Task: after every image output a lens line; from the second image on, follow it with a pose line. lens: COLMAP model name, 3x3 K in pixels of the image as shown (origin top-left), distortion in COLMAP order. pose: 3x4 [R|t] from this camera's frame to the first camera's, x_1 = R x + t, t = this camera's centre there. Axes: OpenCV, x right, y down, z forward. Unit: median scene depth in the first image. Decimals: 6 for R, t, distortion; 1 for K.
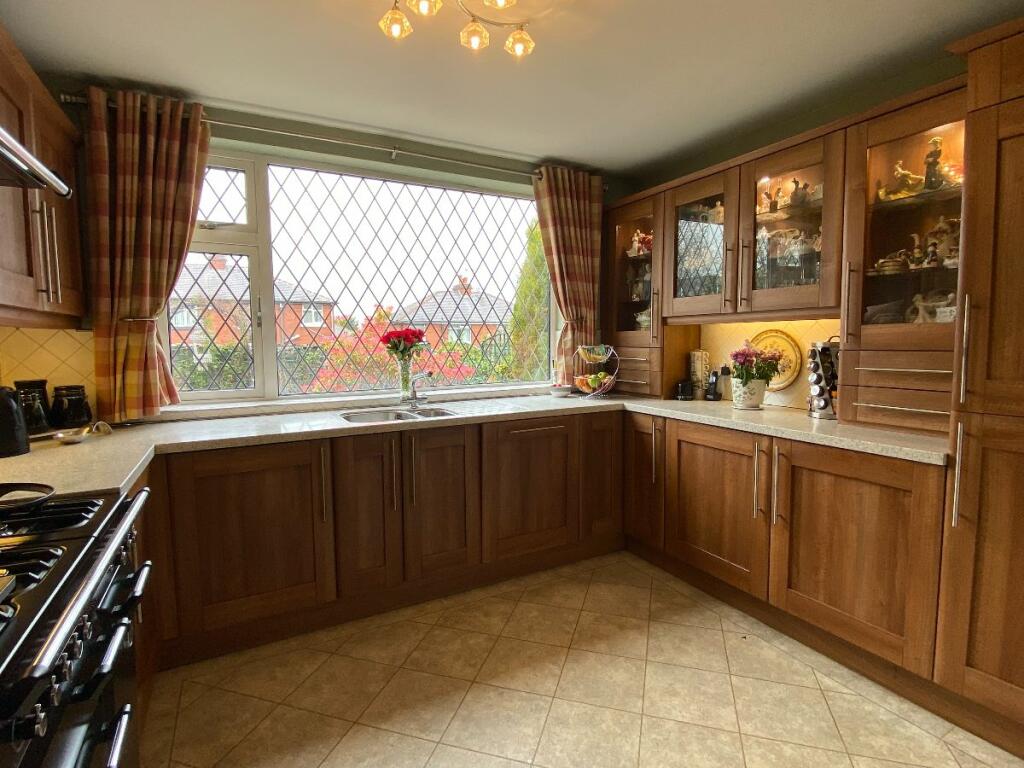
lens RADIAL K [[516.3, 0, 505.6], [0, 516.3, 382.6], [0, 0, 1]] dist [0.003971, -0.018022]
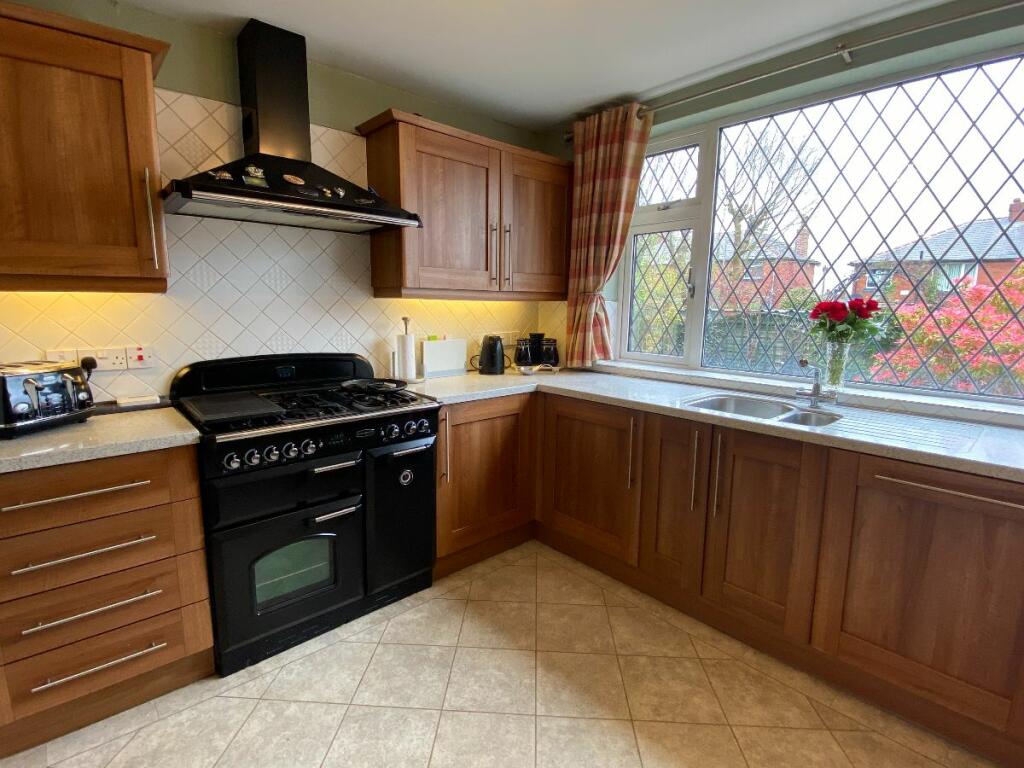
lens RADIAL K [[504.7, 0, 512.2], [0, 504.7, 378.9], [0, 0, 1]] dist [0.047220, -0.032145]
pose [[0.241208, 0.156955, -0.957697, 0.539751], [-0.089929, 0.986204, 0.138978, -0.070045], [0.966298, 0.052602, 0.251995, 0.494813]]
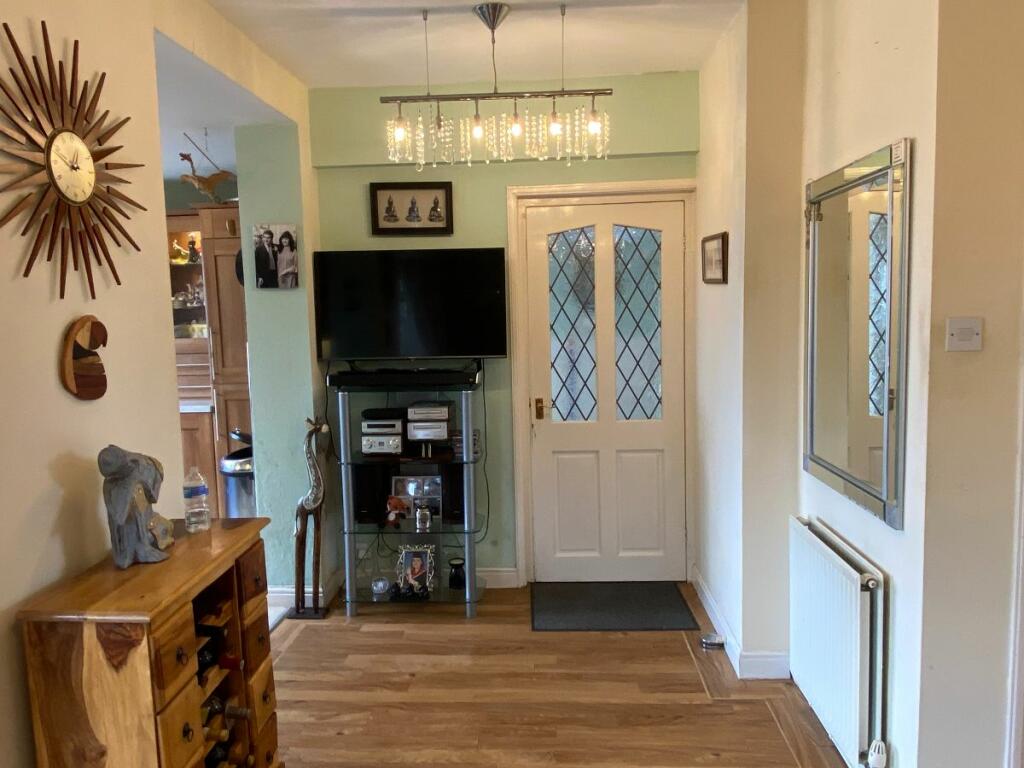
lens RADIAL K [[731.5, 0, 510.8], [0, 731.5, 378.8], [0, 0, 1]] dist [0.089846, -0.102322]
pose [[0.520690, -0.085117, 0.849492, -0.292489], [0.090576, 0.994910, 0.044169, 0.003668], [-0.848927, 0.053945, 0.525749, -0.454945]]
